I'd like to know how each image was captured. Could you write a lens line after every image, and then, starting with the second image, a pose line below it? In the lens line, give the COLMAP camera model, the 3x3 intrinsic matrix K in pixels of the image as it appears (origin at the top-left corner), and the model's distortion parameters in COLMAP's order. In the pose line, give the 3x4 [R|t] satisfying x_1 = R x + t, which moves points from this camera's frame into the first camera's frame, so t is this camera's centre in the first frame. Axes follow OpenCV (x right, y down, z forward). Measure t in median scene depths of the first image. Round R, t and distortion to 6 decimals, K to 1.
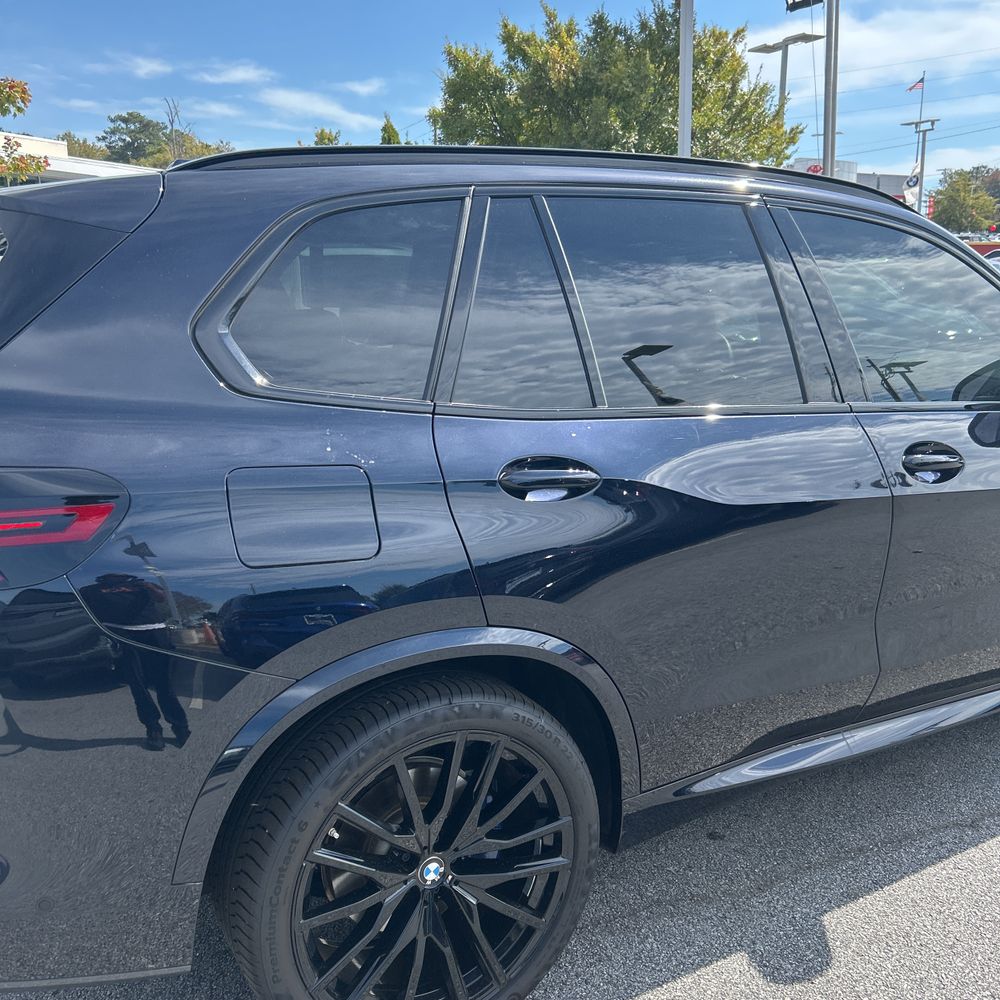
lens RADIAL K [[1020.9, 0, 500.0], [0, 1020.9, 500.0], [0, 0, 1]] dist [0.047774, -0.036471]
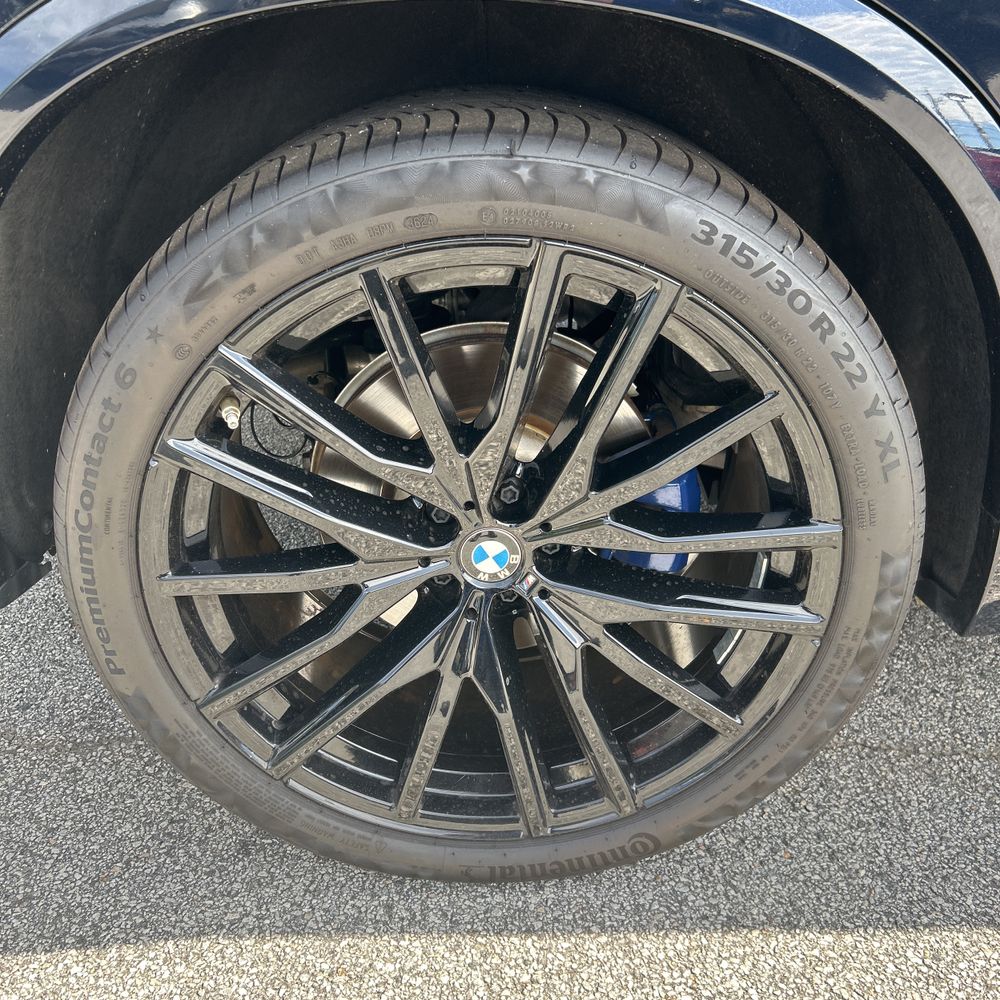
lens RADIAL K [[1042.3, 0, 504.6], [0, 1042.3, 506.5], [0, 0, 1]] dist [0.100989, -0.210989]
pose [[0.869564, 0.229440, -0.437283, 0.141842], [-0.088610, 0.943633, 0.318912, 0.188935], [0.485805, -0.238567, 0.840880, 0.612322]]
